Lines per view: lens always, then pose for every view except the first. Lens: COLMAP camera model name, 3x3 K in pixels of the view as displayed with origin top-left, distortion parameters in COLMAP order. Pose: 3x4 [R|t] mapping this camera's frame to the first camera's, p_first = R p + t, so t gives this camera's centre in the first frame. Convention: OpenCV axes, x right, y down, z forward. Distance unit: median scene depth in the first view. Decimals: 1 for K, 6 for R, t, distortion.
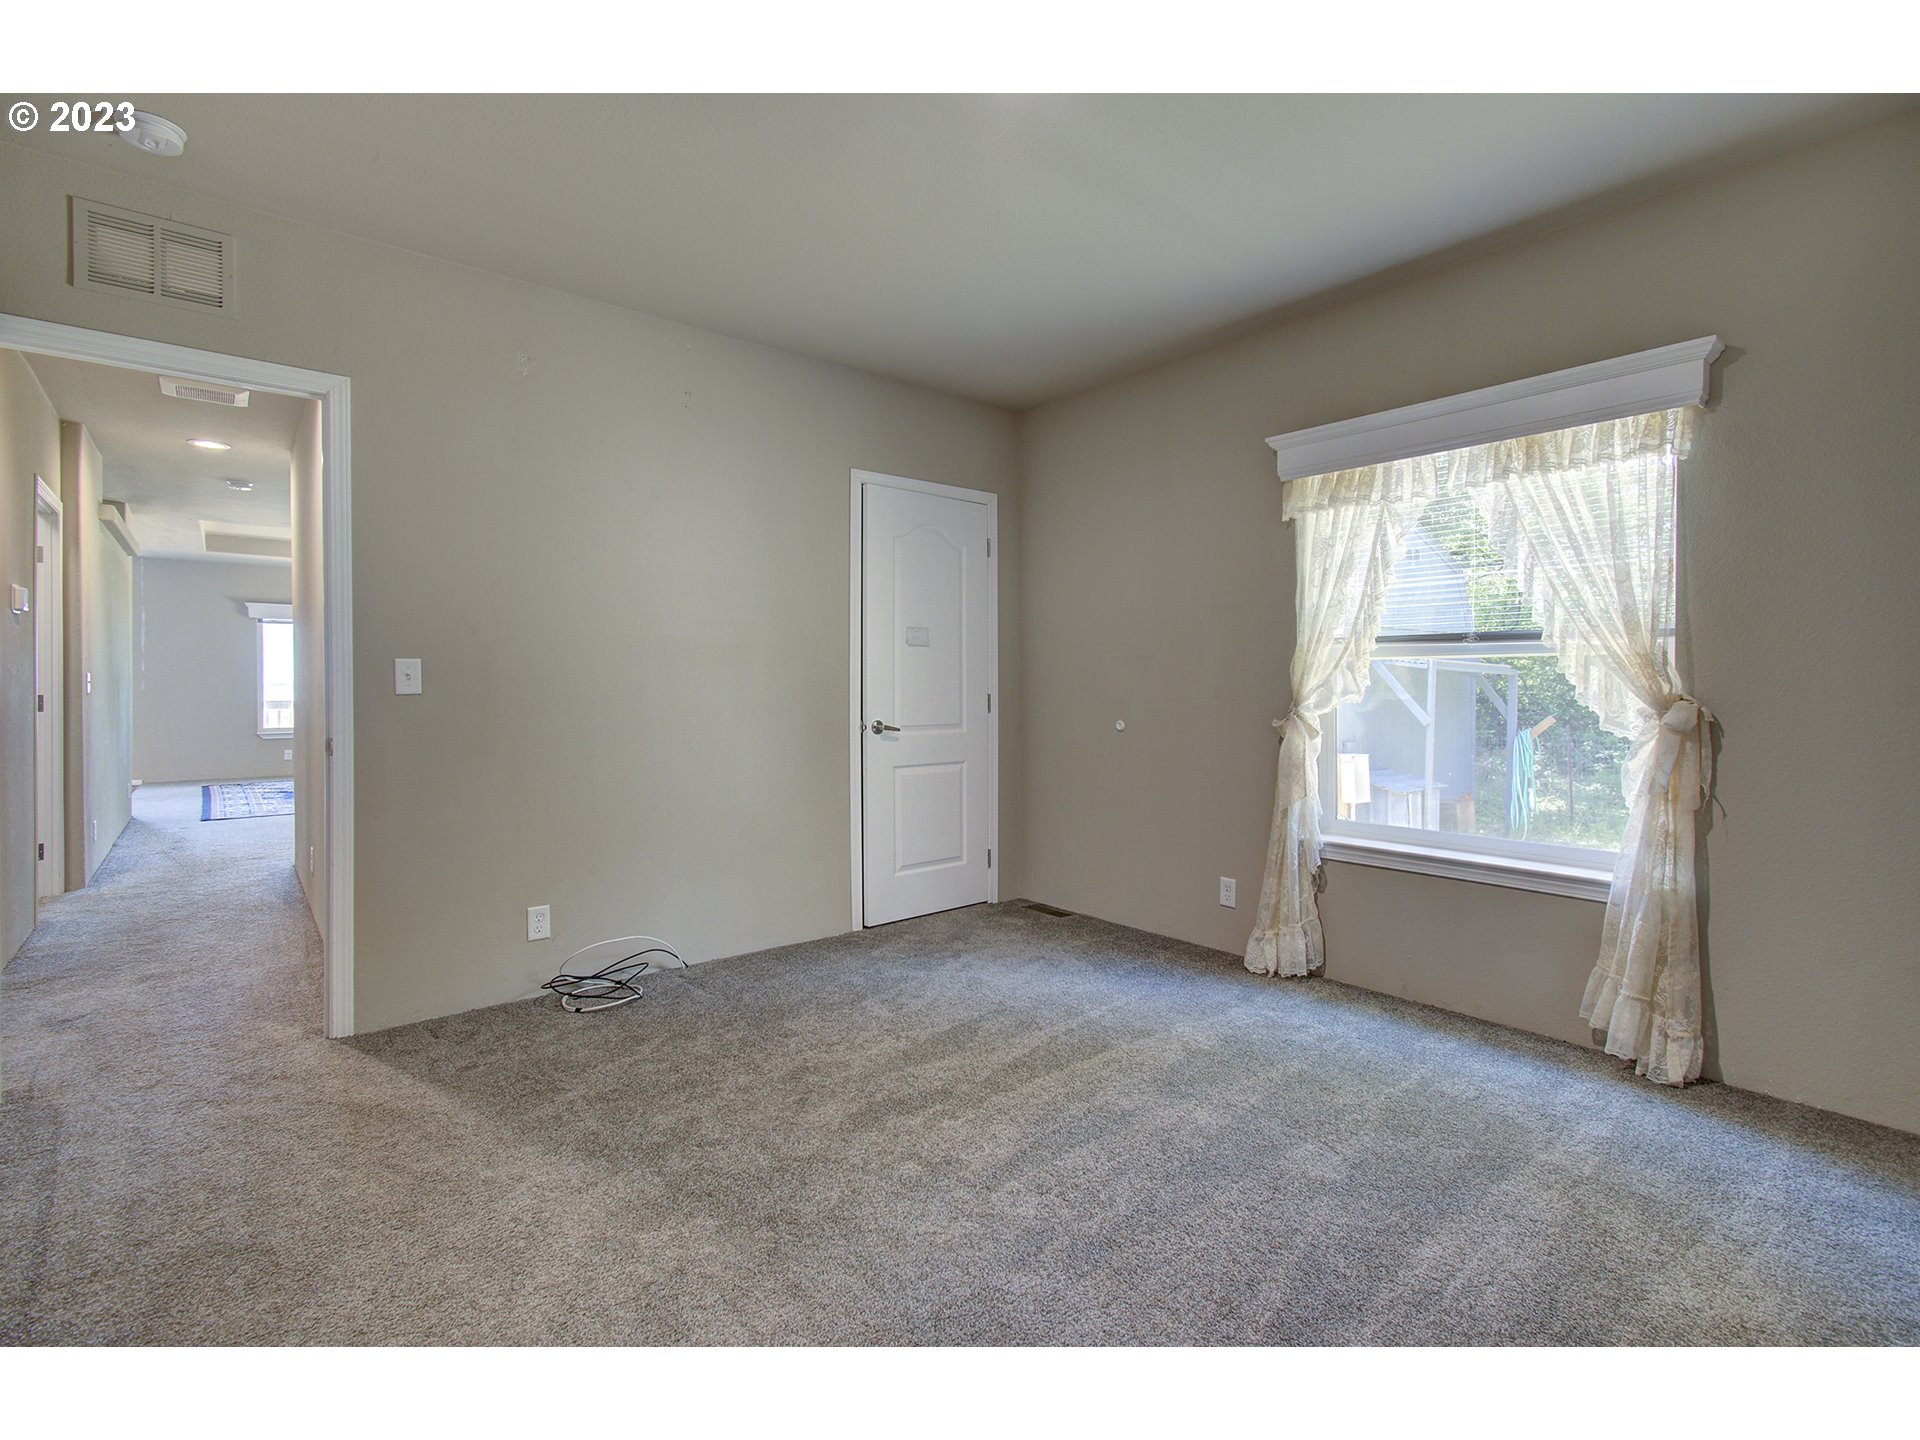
lens RADIAL K [[879.4, 0, 960.0], [0, 879.4, 720.0], [0, 0, 1]] dist [0.000746, -0.000046]
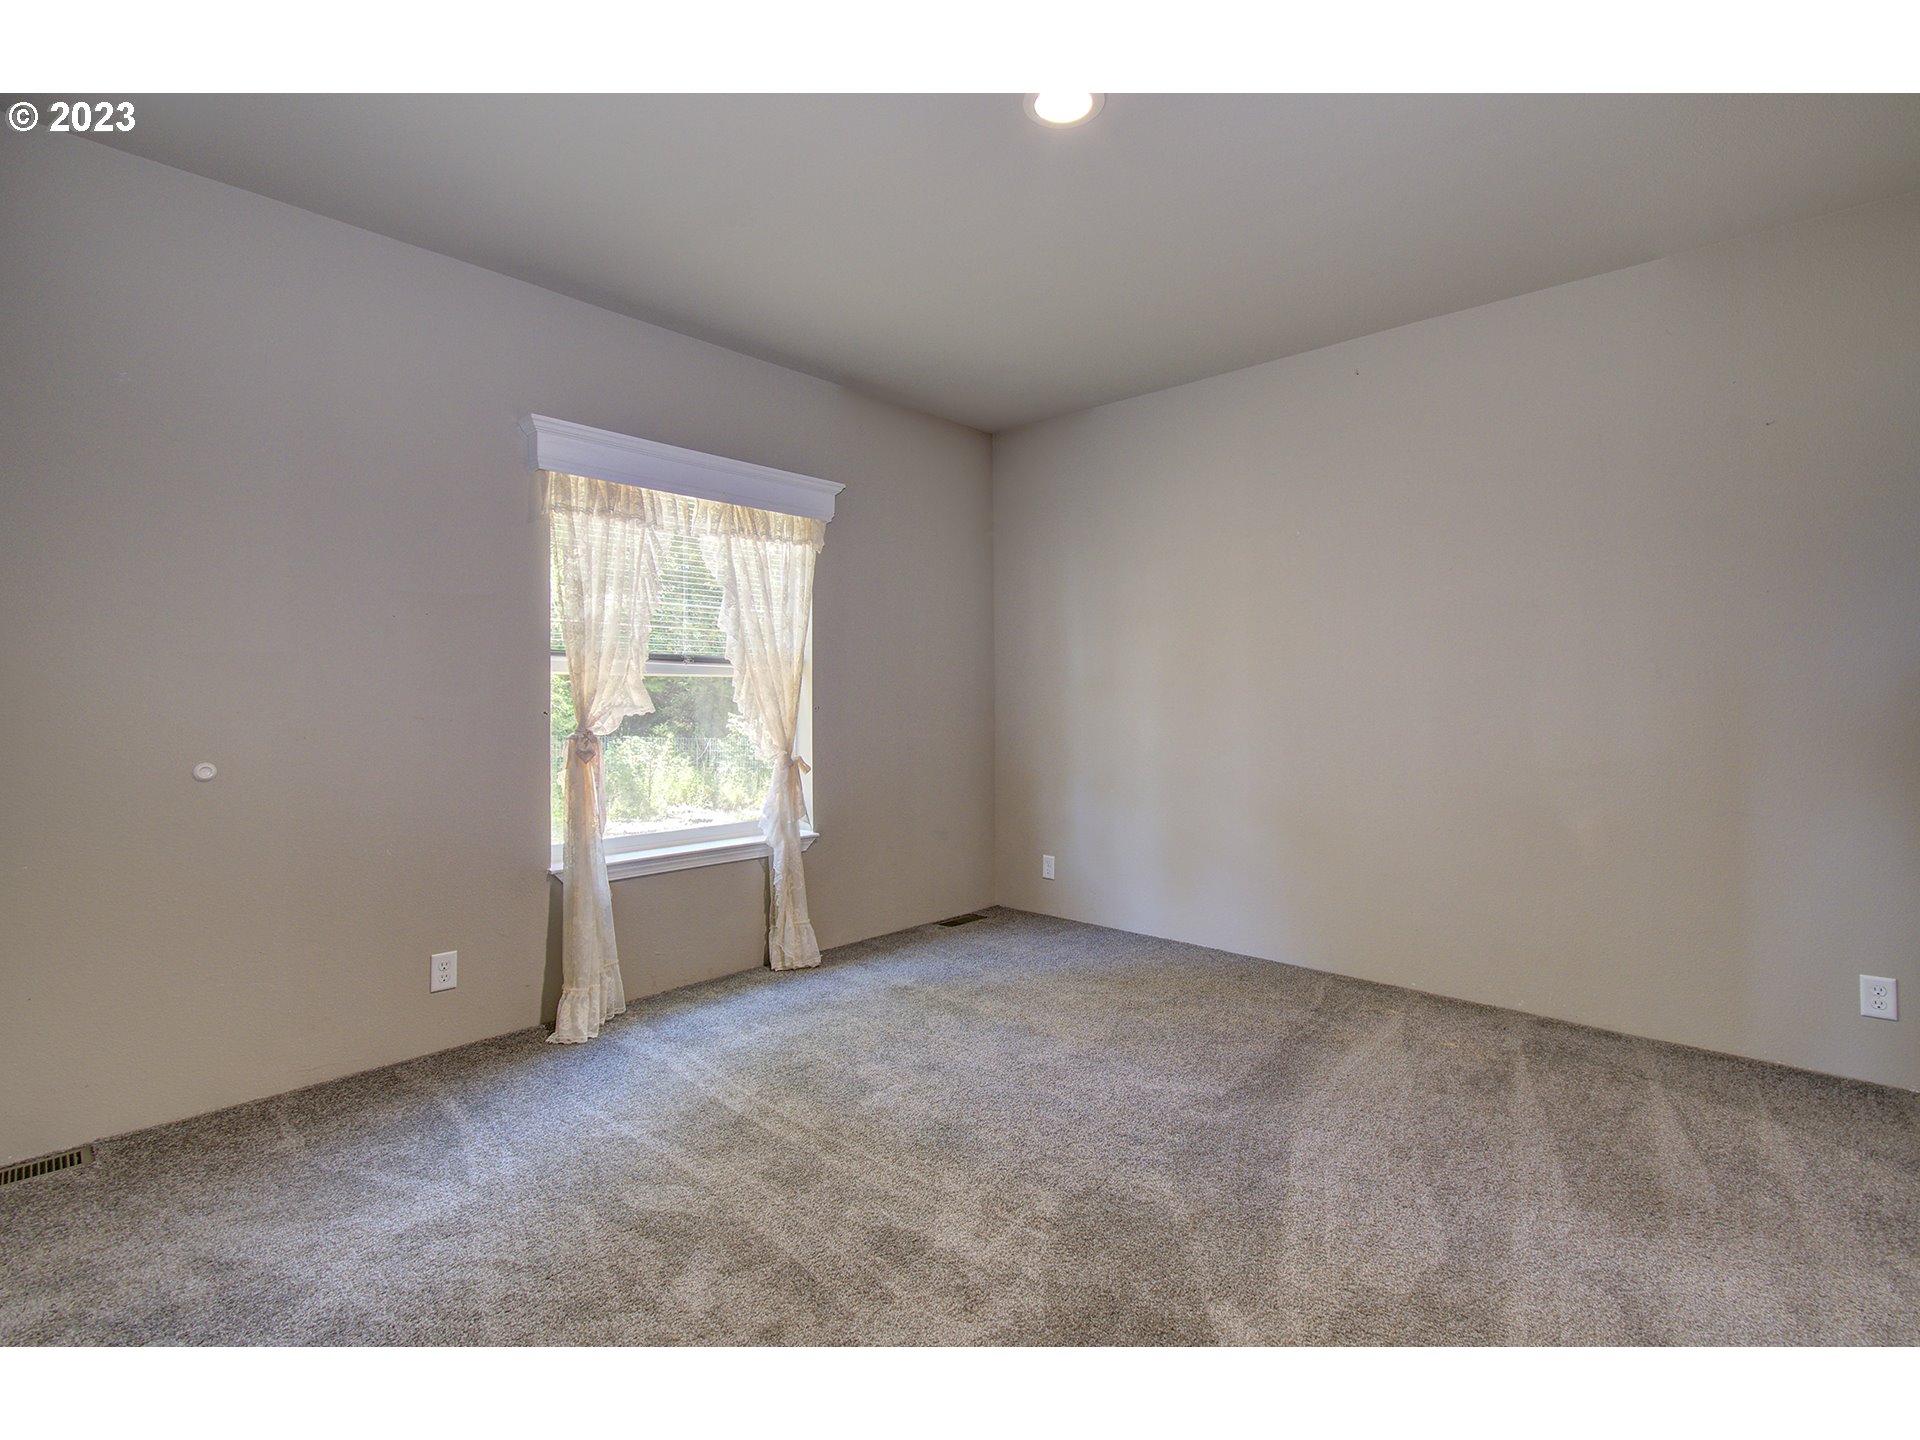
lens RADIAL K [[921.2, 0, 957.5], [0, 921.2, 707.4], [0, 0, 1]] dist [0.013239, -0.000196]
pose [[-0.117190, -0.019092, 0.992926, -0.671569], [0.035101, 0.999111, 0.023354, -0.046004], [-0.992489, 0.037590, -0.116415, 0.787513]]
